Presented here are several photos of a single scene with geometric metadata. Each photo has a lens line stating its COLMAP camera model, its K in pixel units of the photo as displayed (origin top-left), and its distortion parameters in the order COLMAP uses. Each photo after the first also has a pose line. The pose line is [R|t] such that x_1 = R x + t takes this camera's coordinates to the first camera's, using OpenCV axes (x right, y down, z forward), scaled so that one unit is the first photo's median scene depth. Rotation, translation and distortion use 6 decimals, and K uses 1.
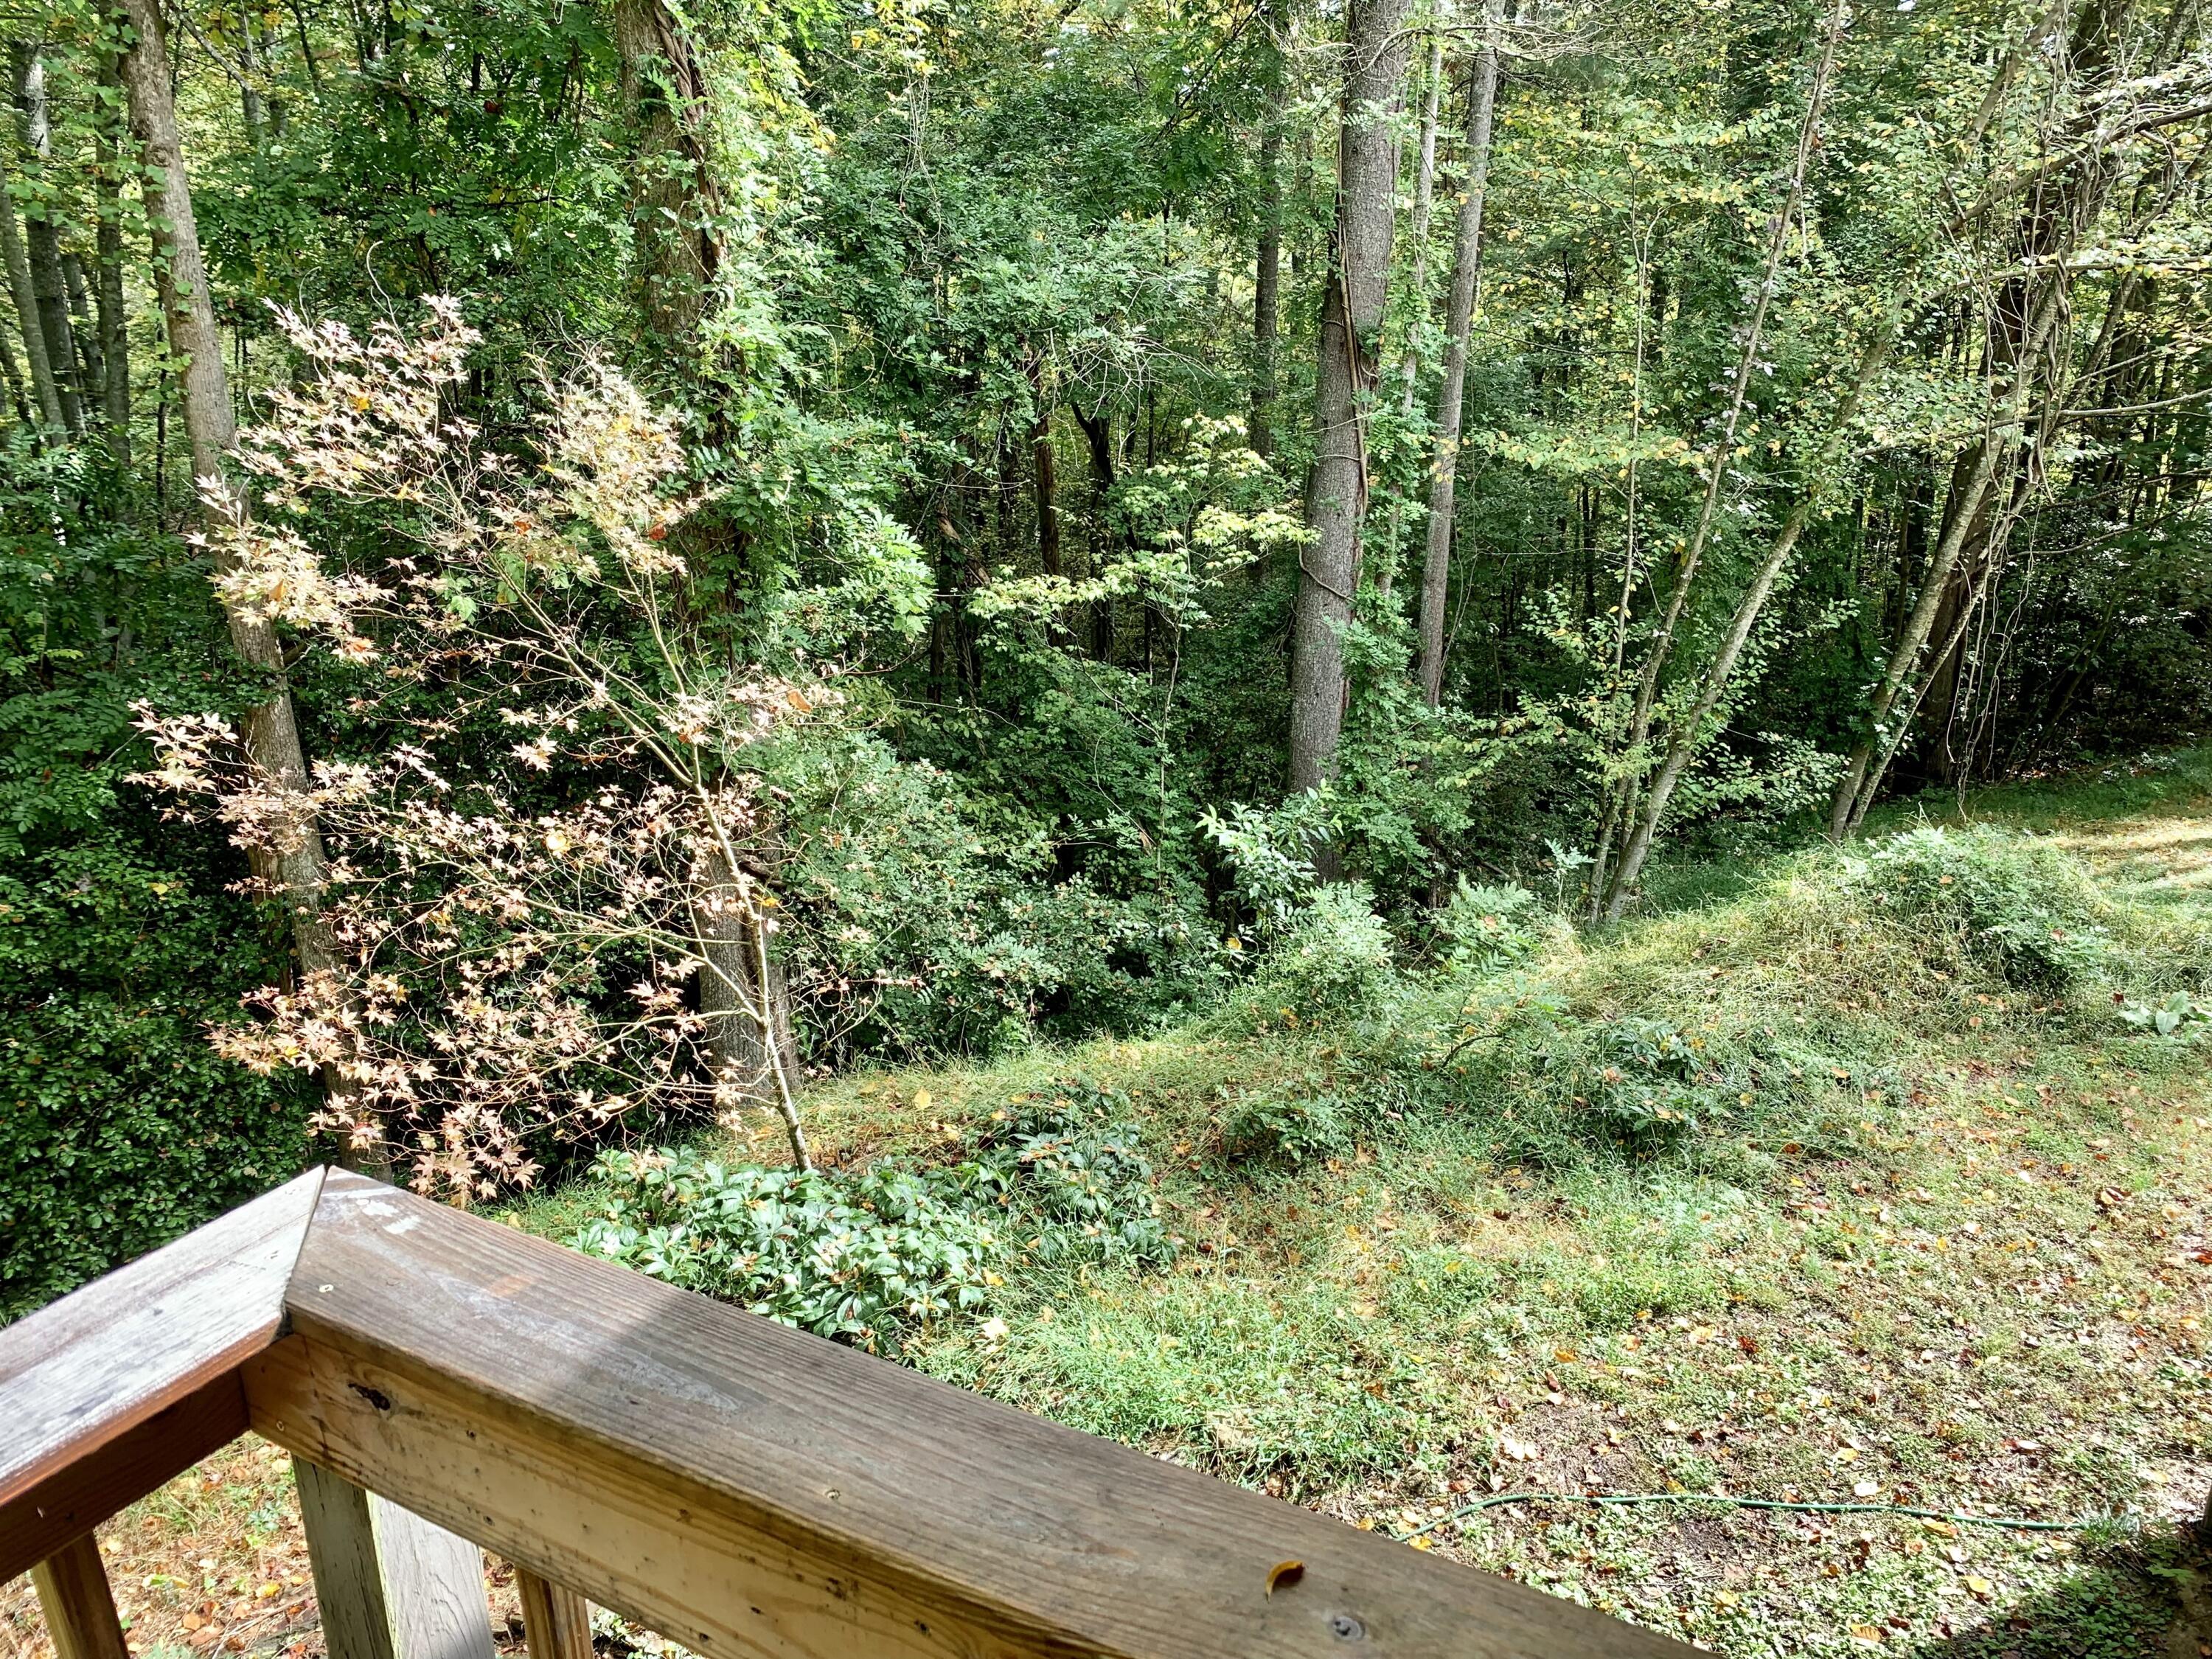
lens RADIAL K [[1684.9, 0, 1106.5], [0, 1684.9, 826.0], [0, 0, 1]] dist [0.038886, -0.005718]
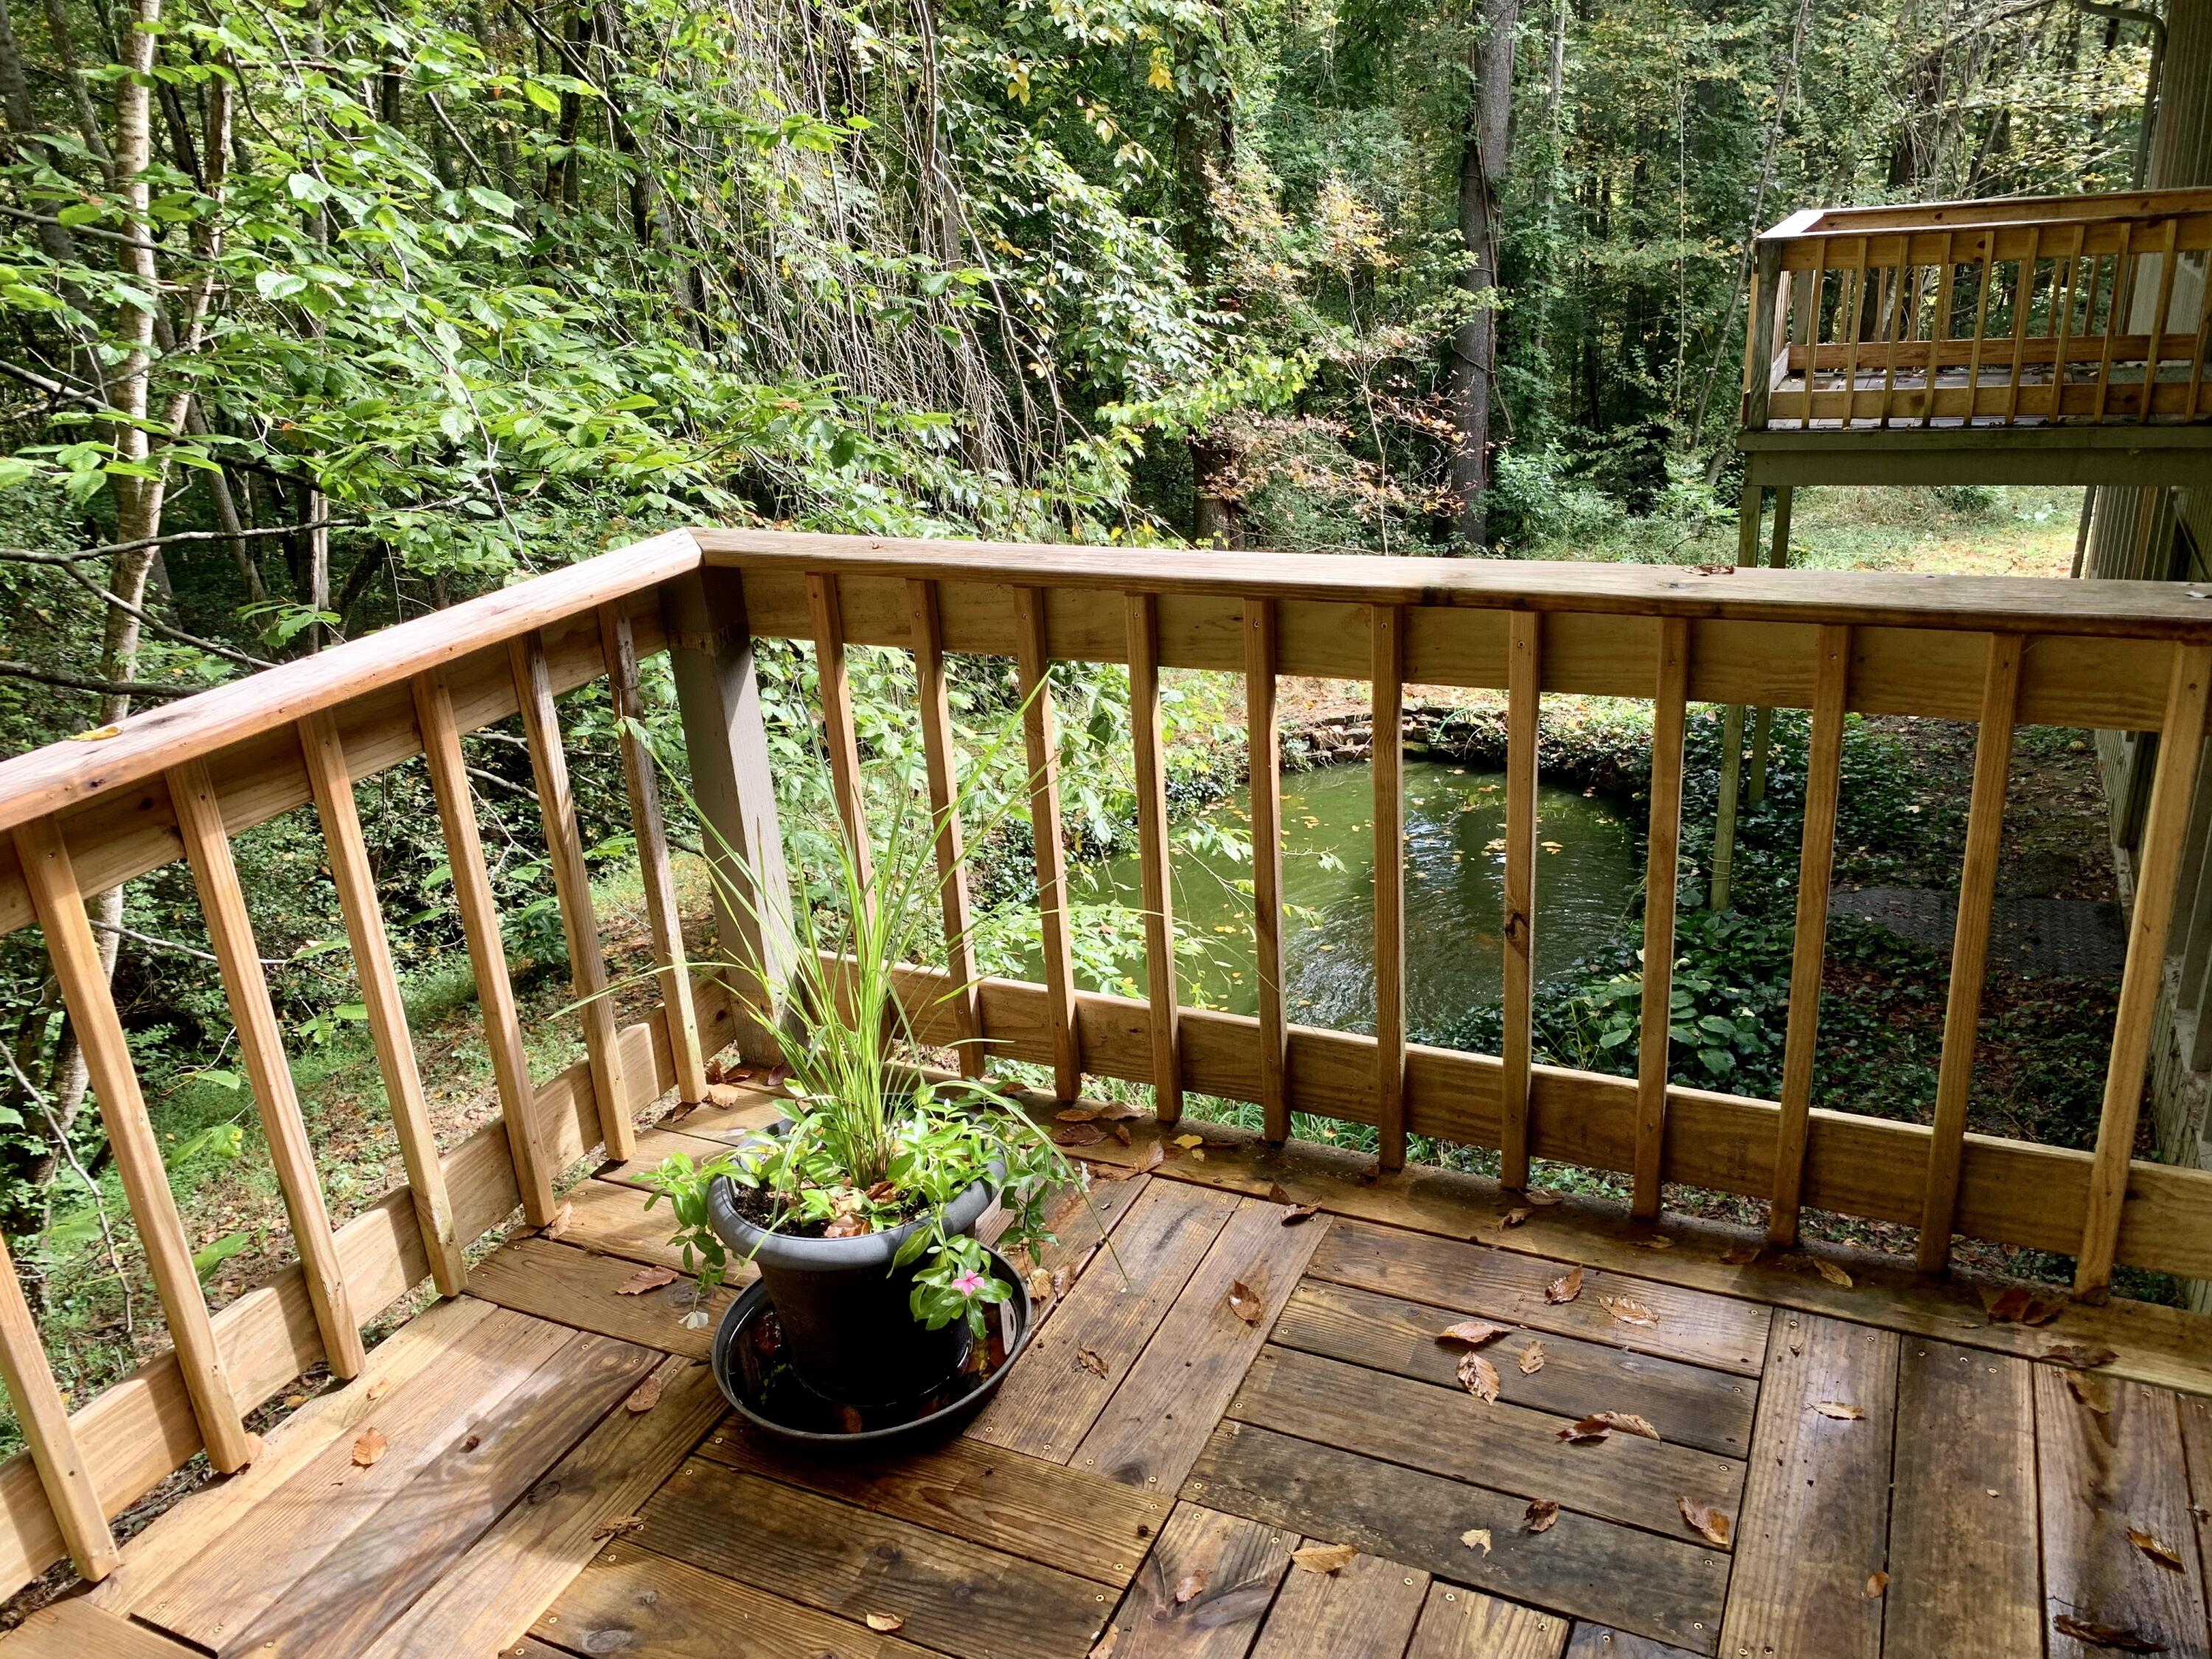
lens RADIAL K [[1684.9, 0, 1105.8], [0, 1684.9, 829.4], [0, 0, 1]] dist [0.038886, -0.005718]
pose [[0.995845, -0.074605, 0.052217, -0.336685], [0.072047, 0.996184, 0.049260, 0.190802], [-0.055693, -0.045293, 0.997420, -0.530238]]
